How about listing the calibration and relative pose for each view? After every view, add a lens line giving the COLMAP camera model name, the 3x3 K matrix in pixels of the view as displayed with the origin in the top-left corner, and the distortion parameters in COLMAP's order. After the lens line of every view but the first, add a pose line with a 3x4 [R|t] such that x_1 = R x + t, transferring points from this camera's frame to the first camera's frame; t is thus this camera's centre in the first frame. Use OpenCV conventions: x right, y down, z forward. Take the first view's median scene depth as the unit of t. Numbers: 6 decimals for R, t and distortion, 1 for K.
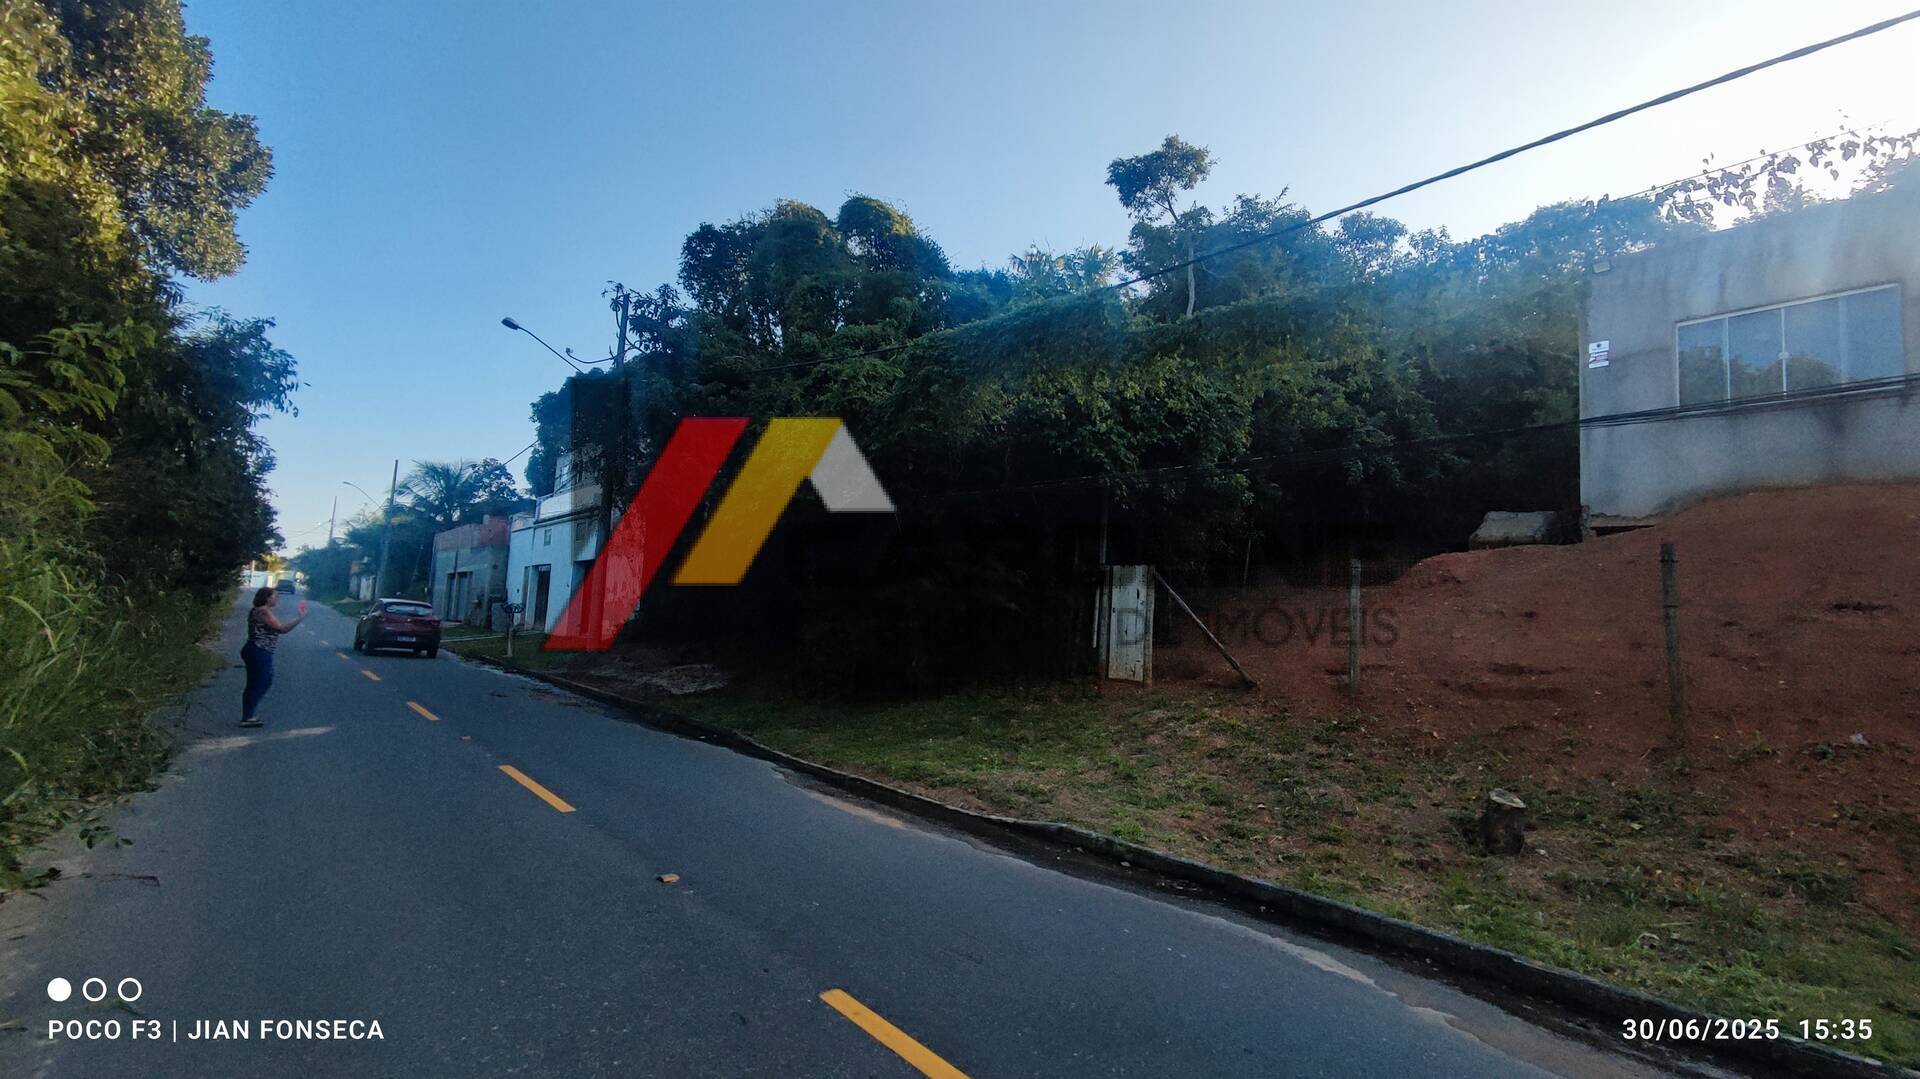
lens RADIAL K [[890.5, 0, 950.8], [0, 890.5, 551.2], [0, 0, 1]] dist [0.009643, -0.004064]
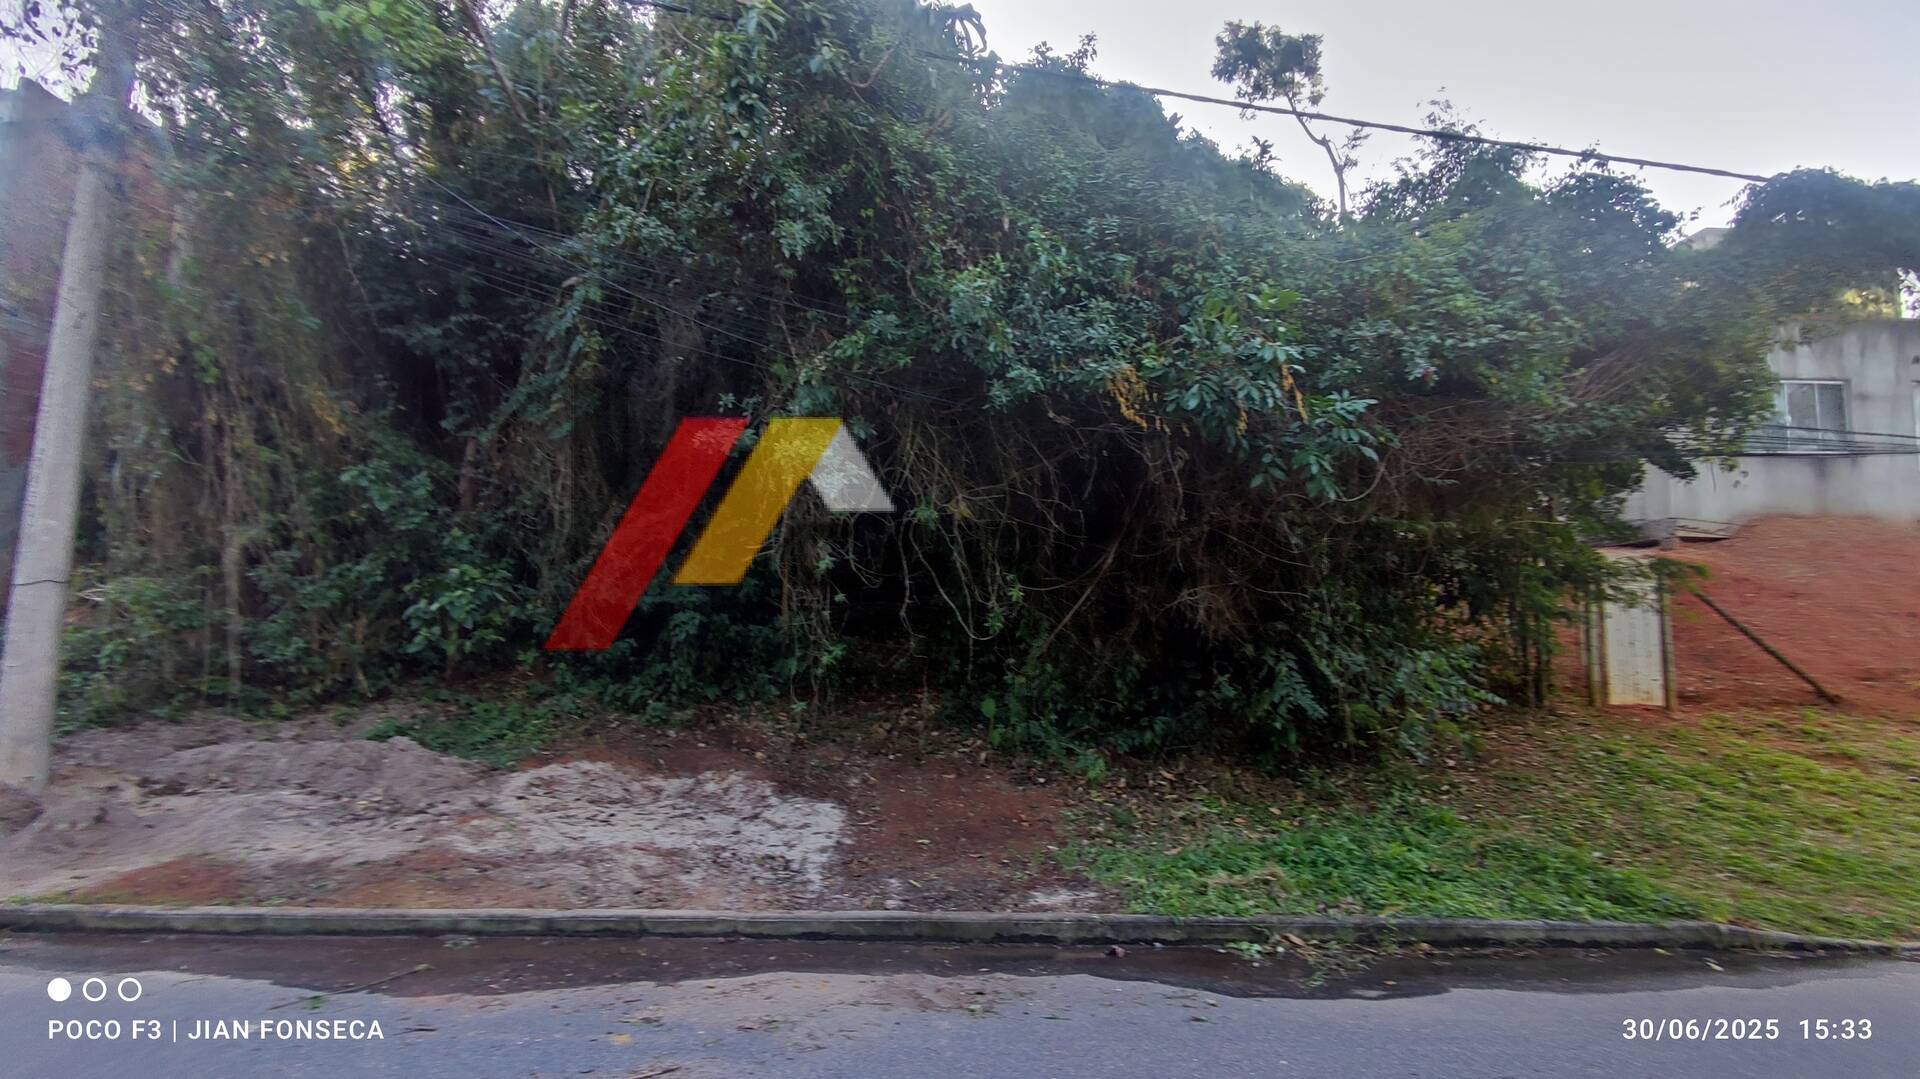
lens RADIAL K [[890.5, 0, 960.0], [0, 890.5, 541.5], [0, 0, 1]] dist [0.009643, -0.004064]
pose [[0.606497, 0.049300, 0.793556, -0.771485], [-0.048113, 0.998522, -0.025263, 0.053421], [-0.793629, -0.022858, 0.607972, 1.011420]]
